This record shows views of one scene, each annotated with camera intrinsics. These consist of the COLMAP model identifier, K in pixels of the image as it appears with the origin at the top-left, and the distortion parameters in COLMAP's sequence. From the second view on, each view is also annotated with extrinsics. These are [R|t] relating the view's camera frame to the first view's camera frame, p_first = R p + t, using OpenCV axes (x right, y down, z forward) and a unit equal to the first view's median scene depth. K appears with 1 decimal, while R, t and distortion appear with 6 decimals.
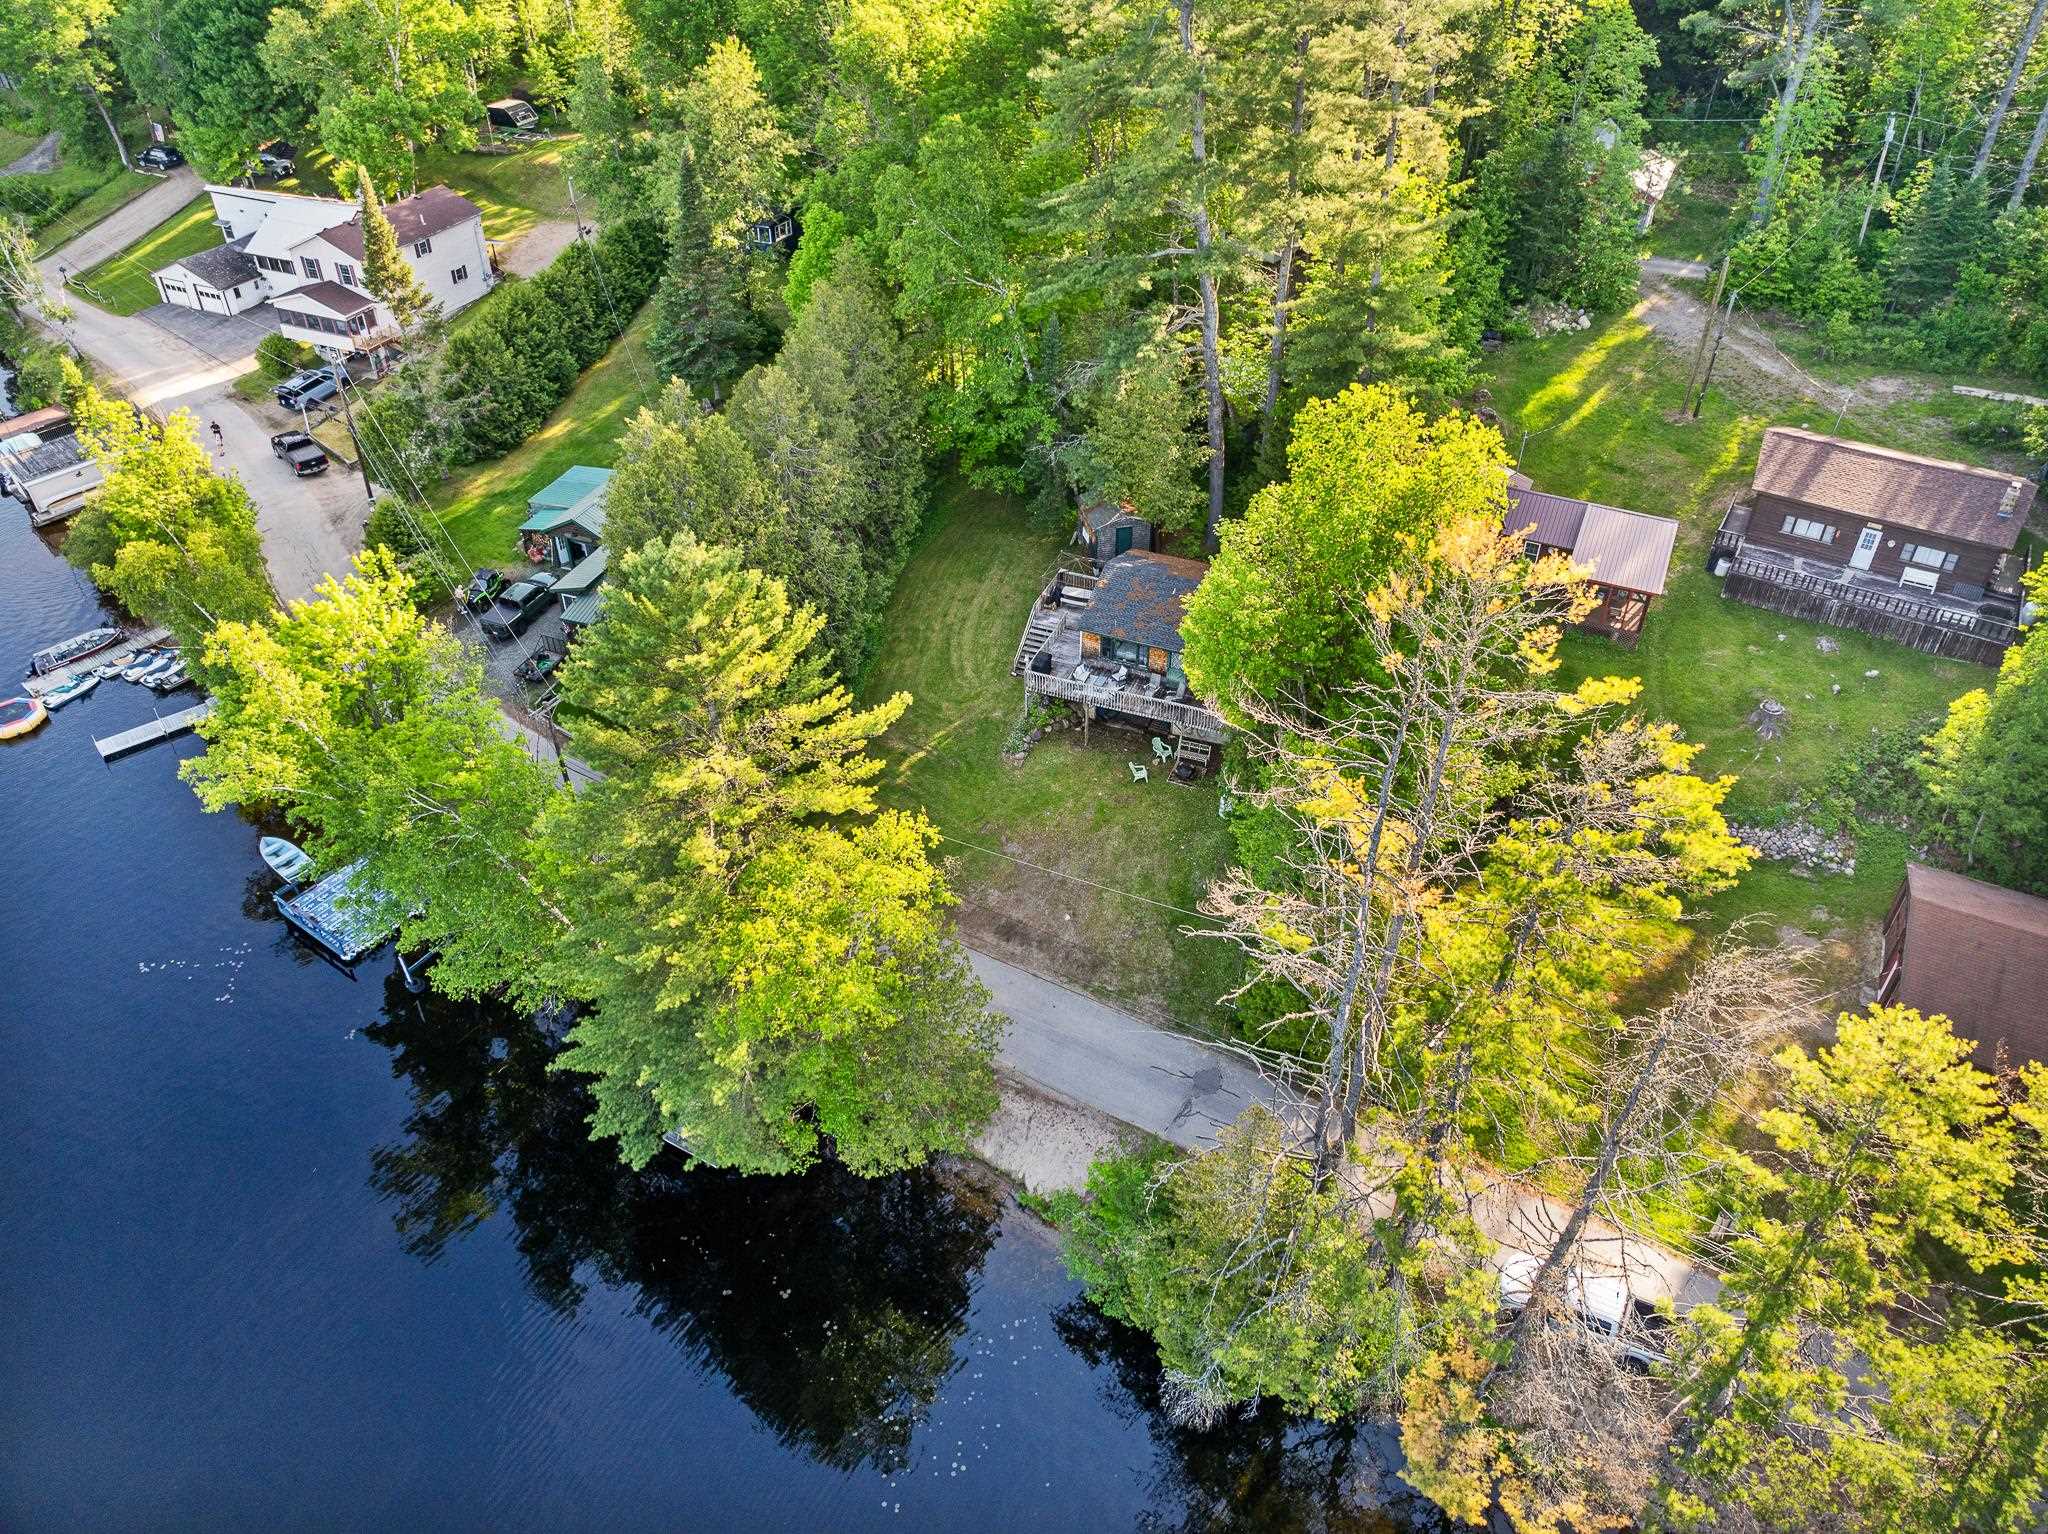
lens RADIAL K [[1436.2, 0, 1023.0], [0, 1436.2, 767.3], [0, 0, 1]] dist [-0.003003, -0.000672]
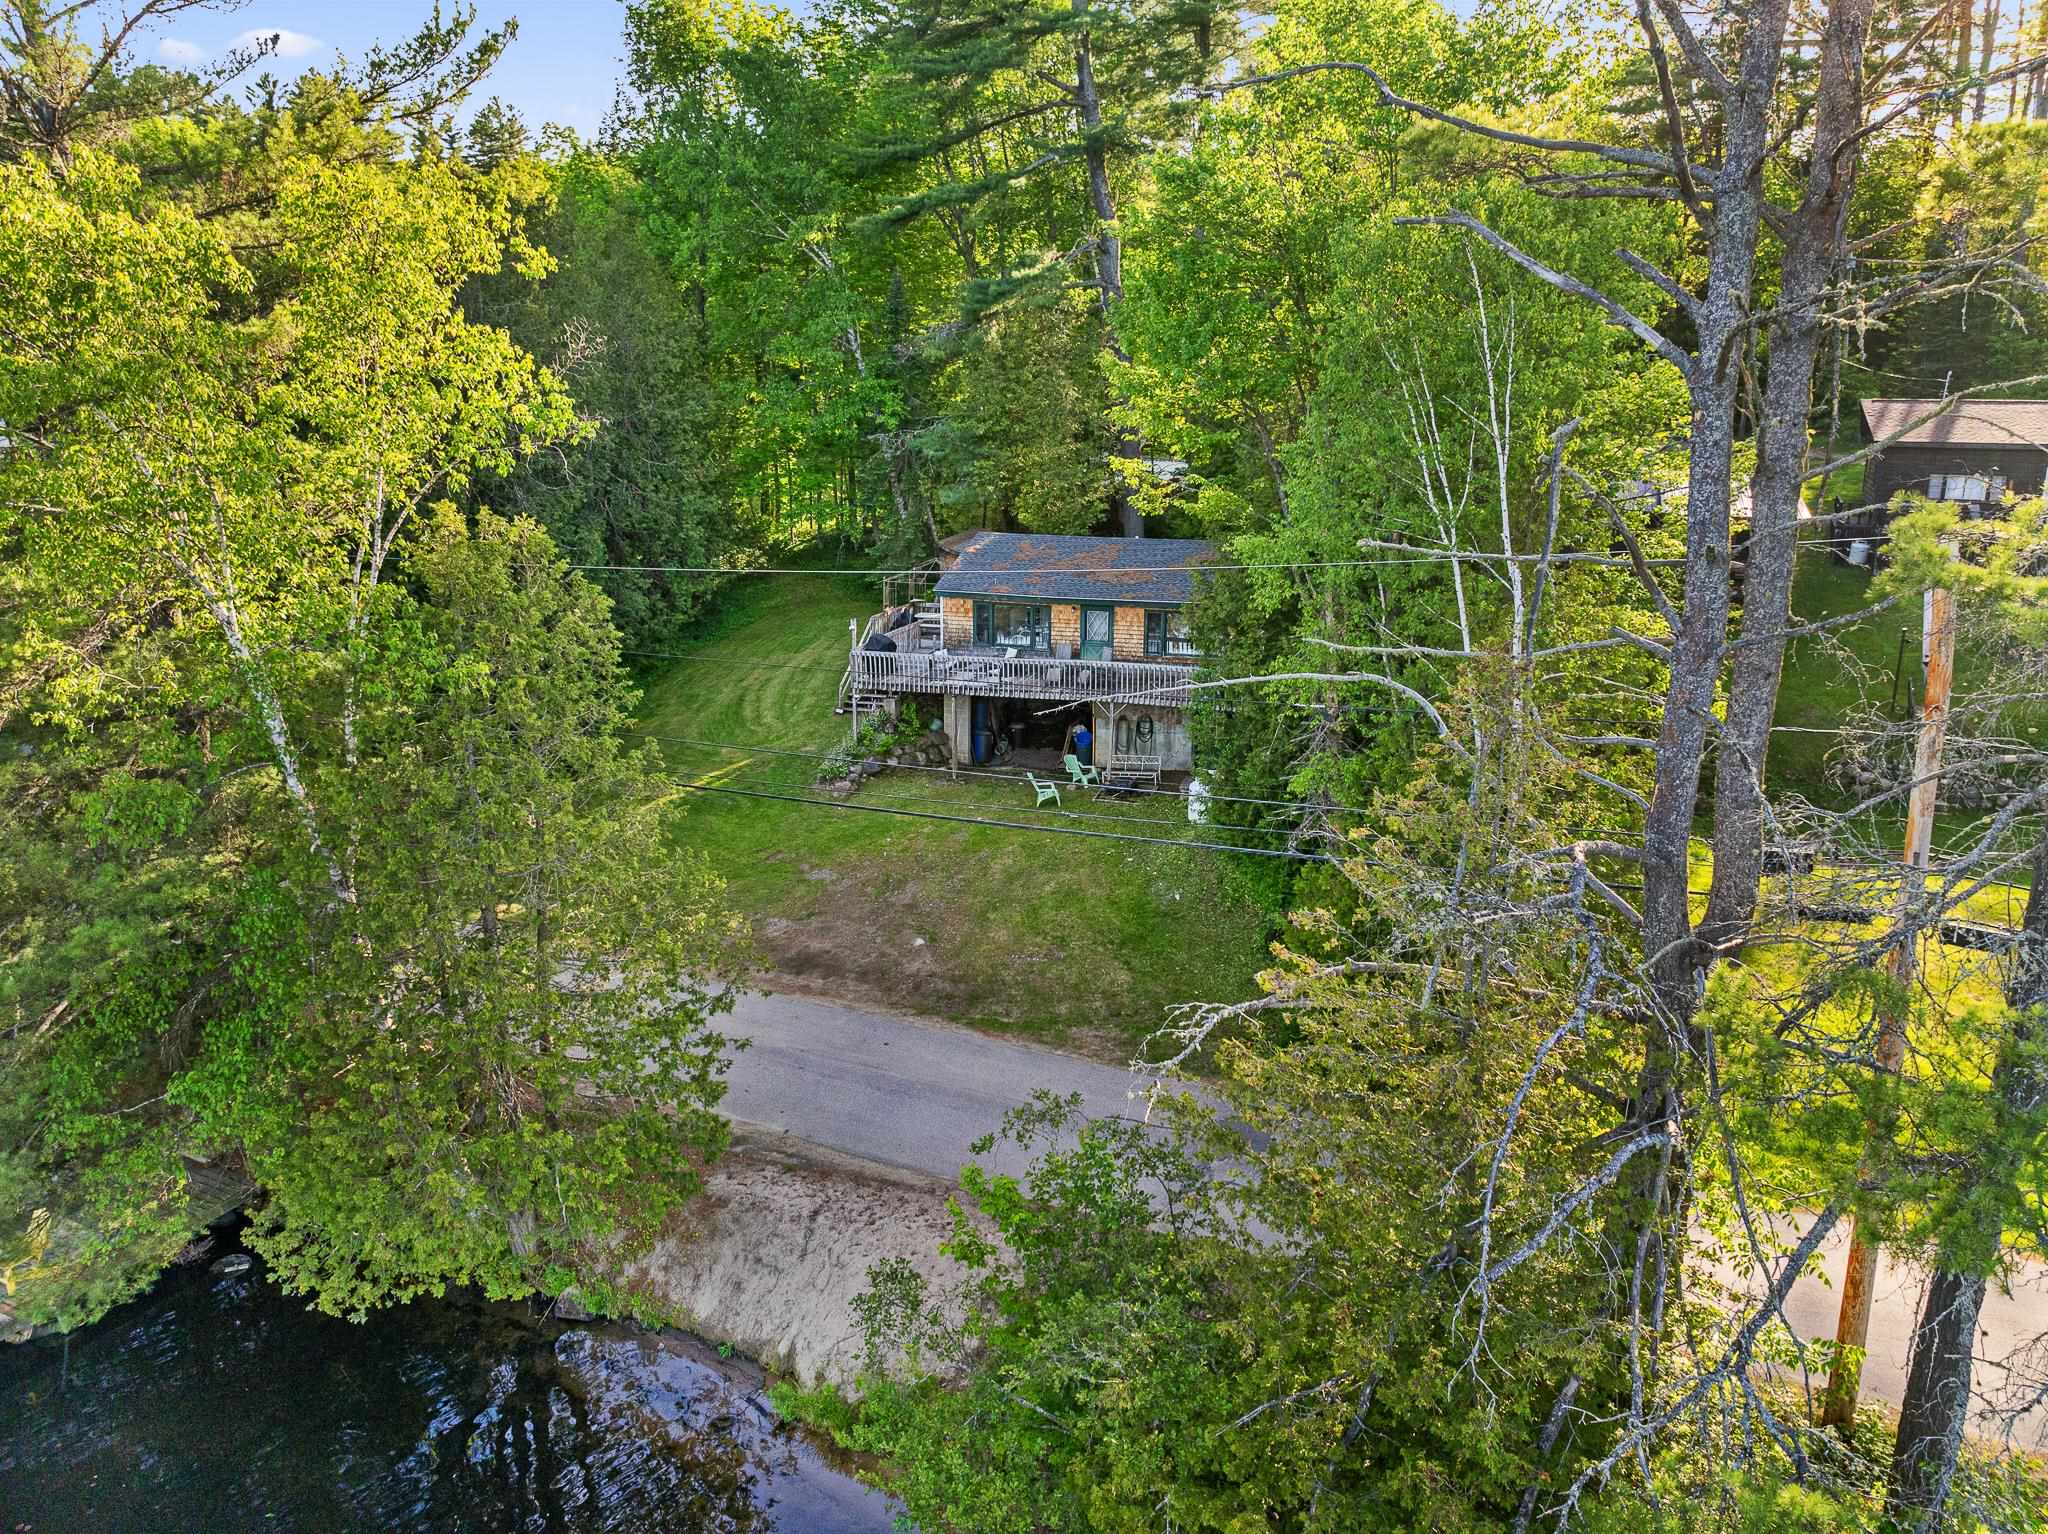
lens RADIAL K [[1436.2, 0, 1023.0], [0, 1436.2, 767.0], [0, 0, 1]] dist [-0.003003, -0.000672]
pose [[0.996875, -0.022462, 0.075734, 0.031638], [0.052164, 0.907145, -0.417572, 0.273208], [-0.059322, 0.420218, 0.905482, 0.530532]]
